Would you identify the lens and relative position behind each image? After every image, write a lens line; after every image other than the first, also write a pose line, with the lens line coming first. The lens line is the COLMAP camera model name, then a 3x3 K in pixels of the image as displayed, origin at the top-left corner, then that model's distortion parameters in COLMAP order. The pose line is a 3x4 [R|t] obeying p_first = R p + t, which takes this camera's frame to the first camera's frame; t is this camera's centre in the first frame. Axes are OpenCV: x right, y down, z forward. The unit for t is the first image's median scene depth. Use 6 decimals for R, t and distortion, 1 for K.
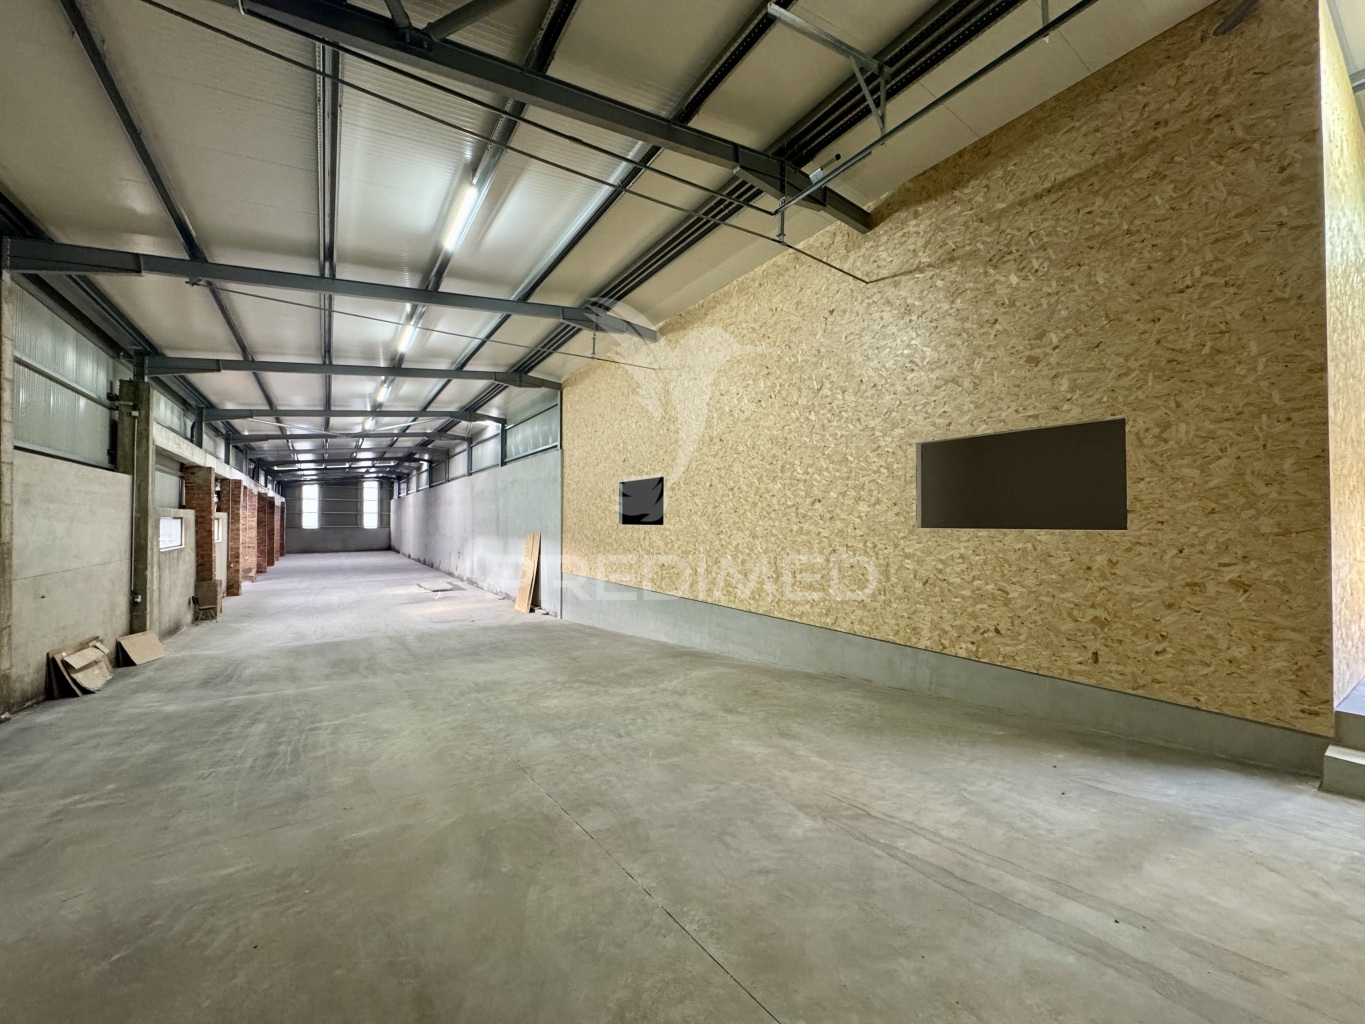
lens RADIAL K [[542.7, 0, 682.5], [0, 542.7, 512.0], [0, 0, 1]] dist [-0.002224, -0.000097]
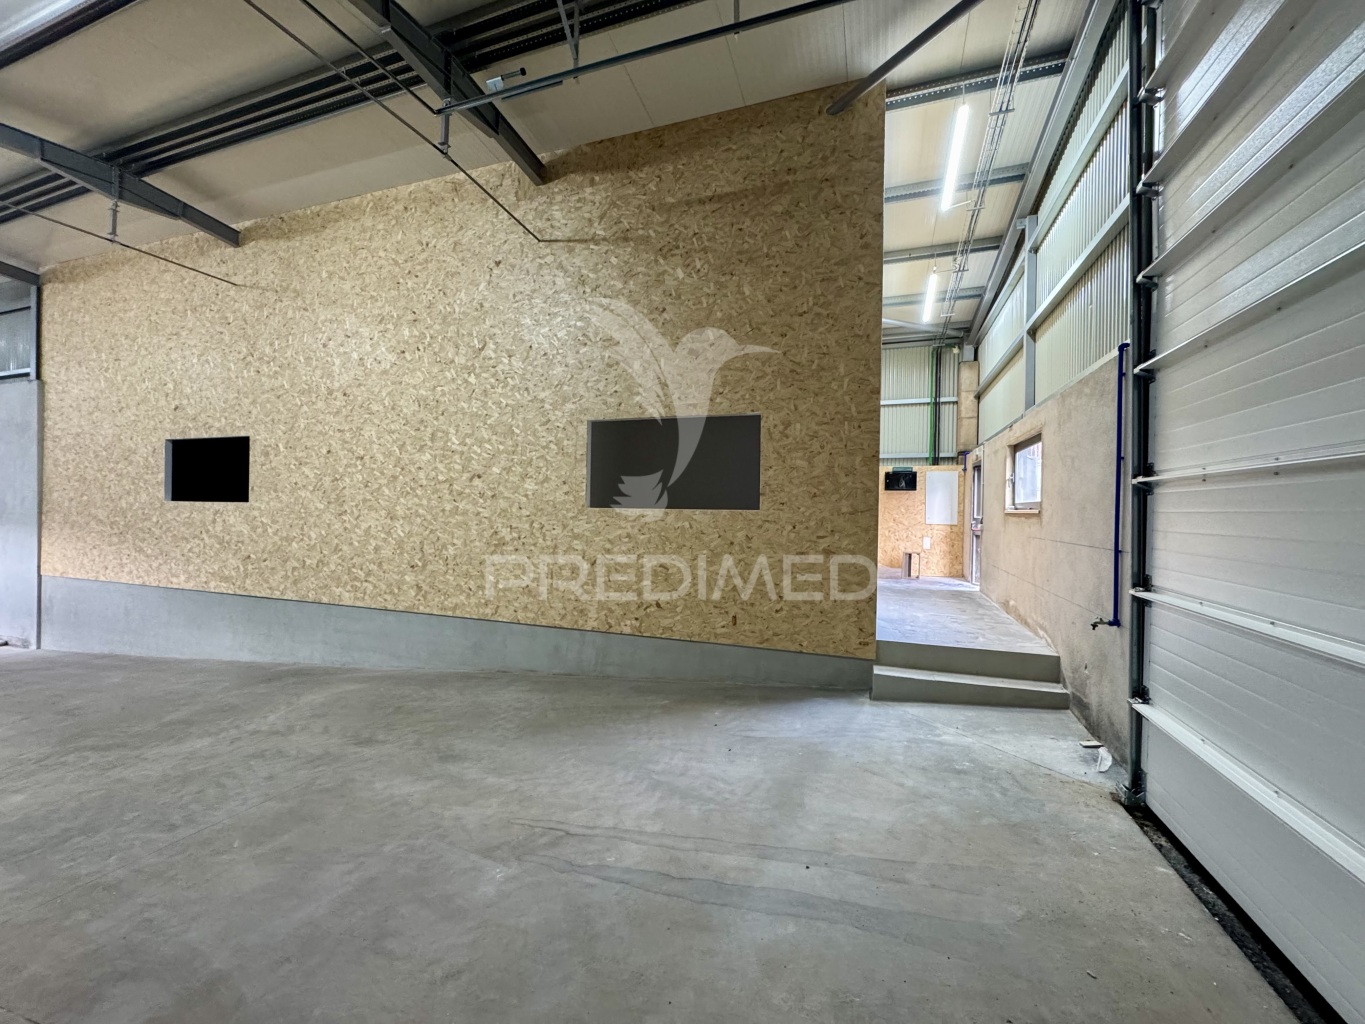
lens RADIAL K [[542.7, 0, 682.5], [0, 542.7, 512.0], [0, 0, 1]] dist [-0.002224, -0.000097]
pose [[0.796305, 0.006915, 0.604856, -0.023900], [-0.024526, 0.999481, 0.020862, 0.014969], [-0.604398, -0.031447, 0.796061, 0.139894]]
